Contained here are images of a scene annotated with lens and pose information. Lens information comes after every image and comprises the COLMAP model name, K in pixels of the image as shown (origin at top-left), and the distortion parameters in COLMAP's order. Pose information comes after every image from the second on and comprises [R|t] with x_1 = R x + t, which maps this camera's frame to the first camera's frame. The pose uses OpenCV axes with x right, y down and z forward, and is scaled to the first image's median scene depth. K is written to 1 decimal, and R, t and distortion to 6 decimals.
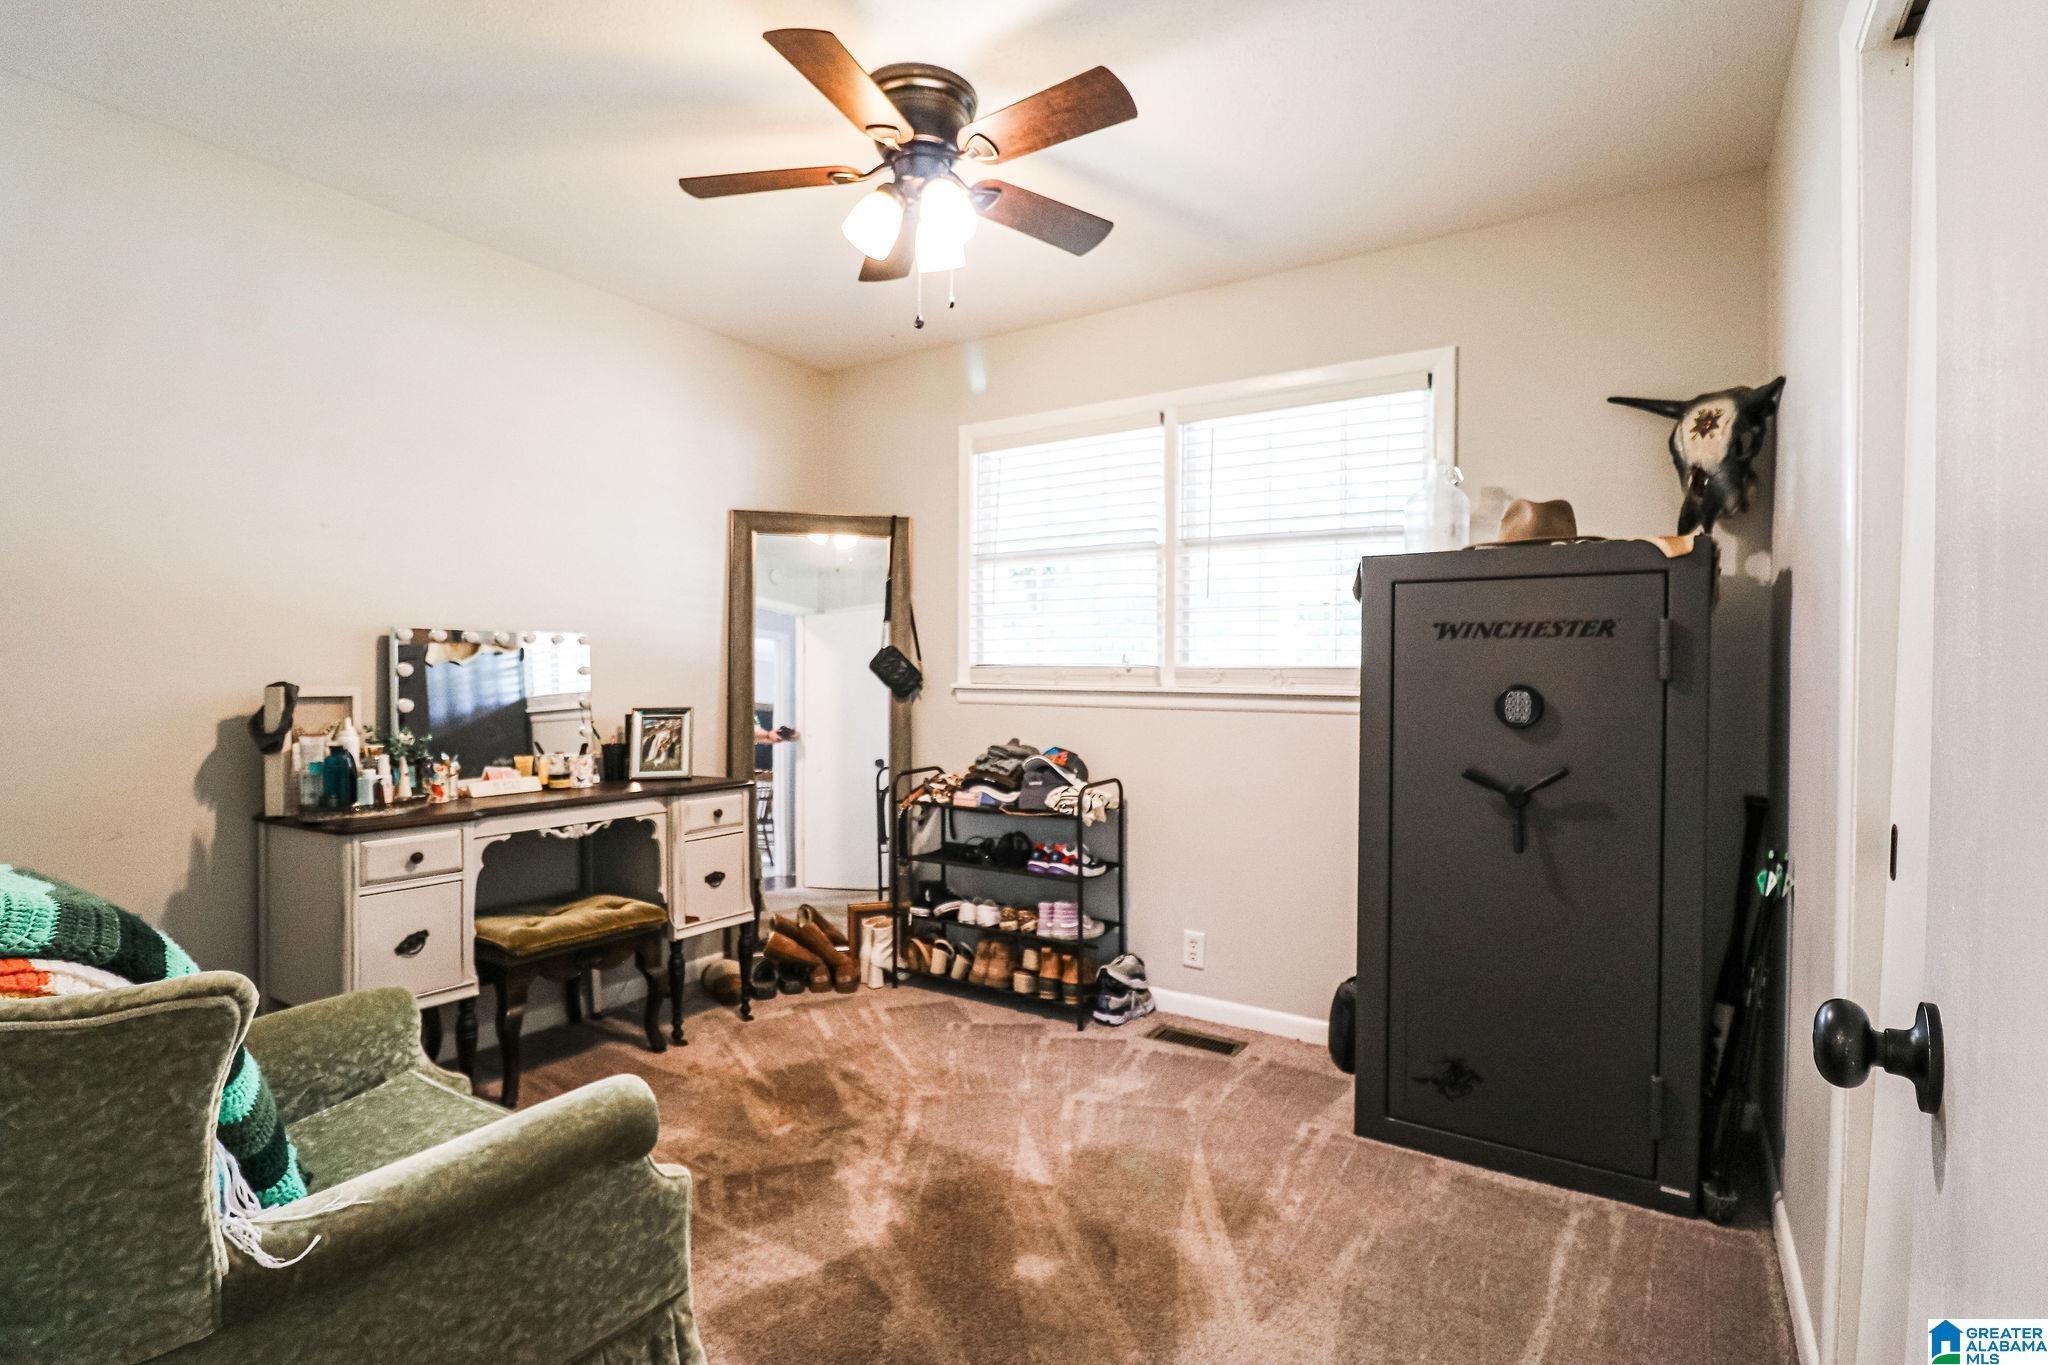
lens RADIAL K [[960.1, 0, 1024.0], [0, 960.1, 682.5], [0, 0, 1]] dist [-0.001794, -0.011044]
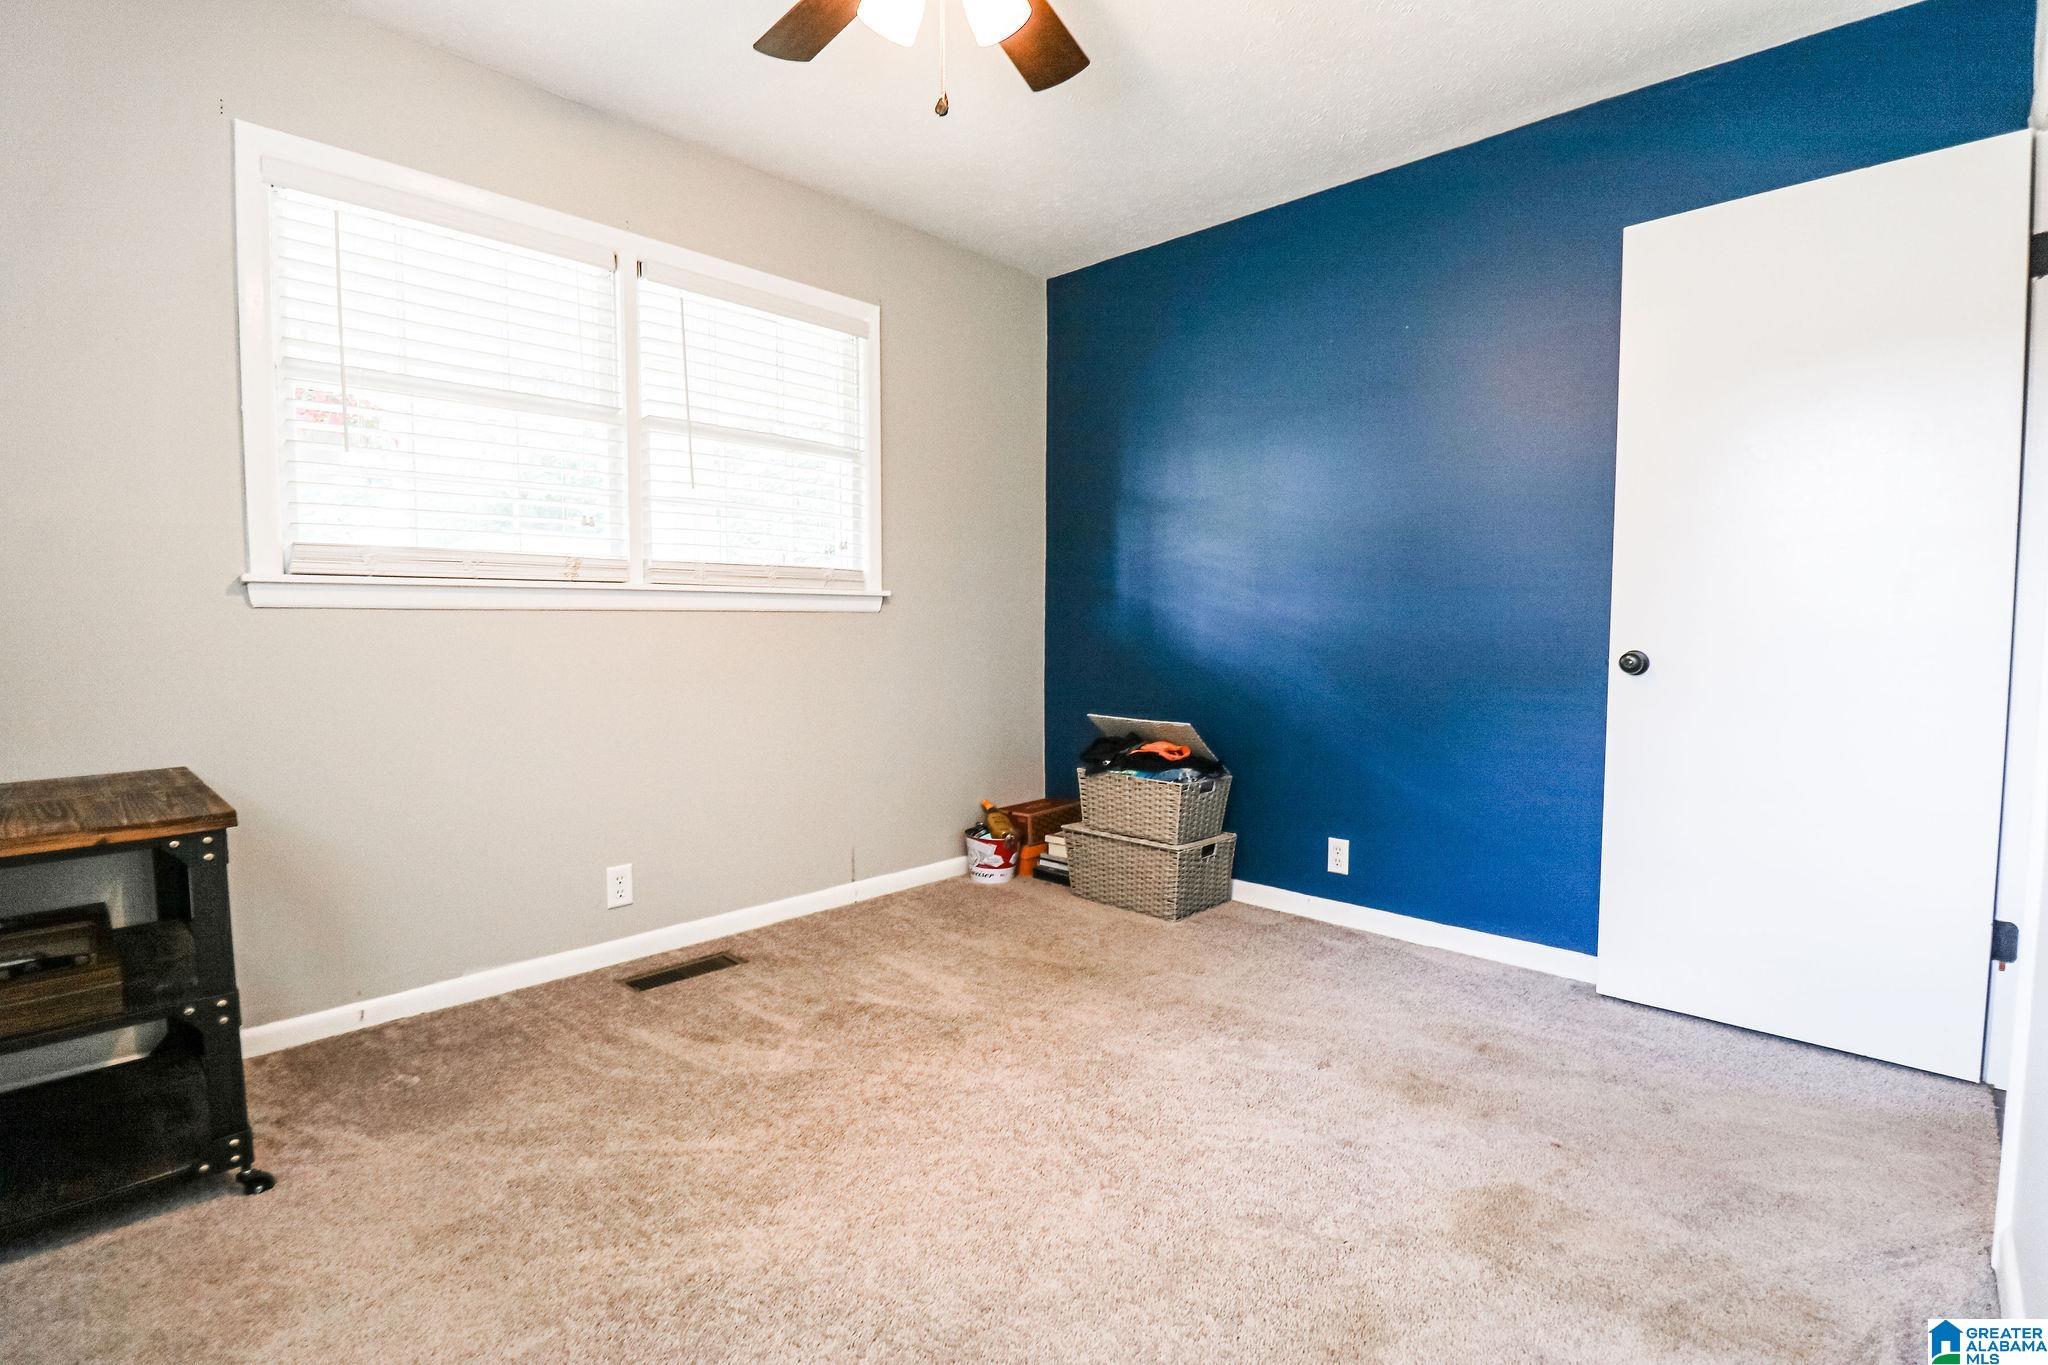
lens RADIAL K [[960.1, 0, 1024.0], [0, 960.1, 682.5], [0, 0, 1]] dist [-0.001794, -0.011044]
pose [[0.186794, -0.073501, 0.979646, -0.632818], [0.004399, 0.997250, 0.073983, 0.028646], [-0.982389, -0.009510, 0.186604, 0.495167]]
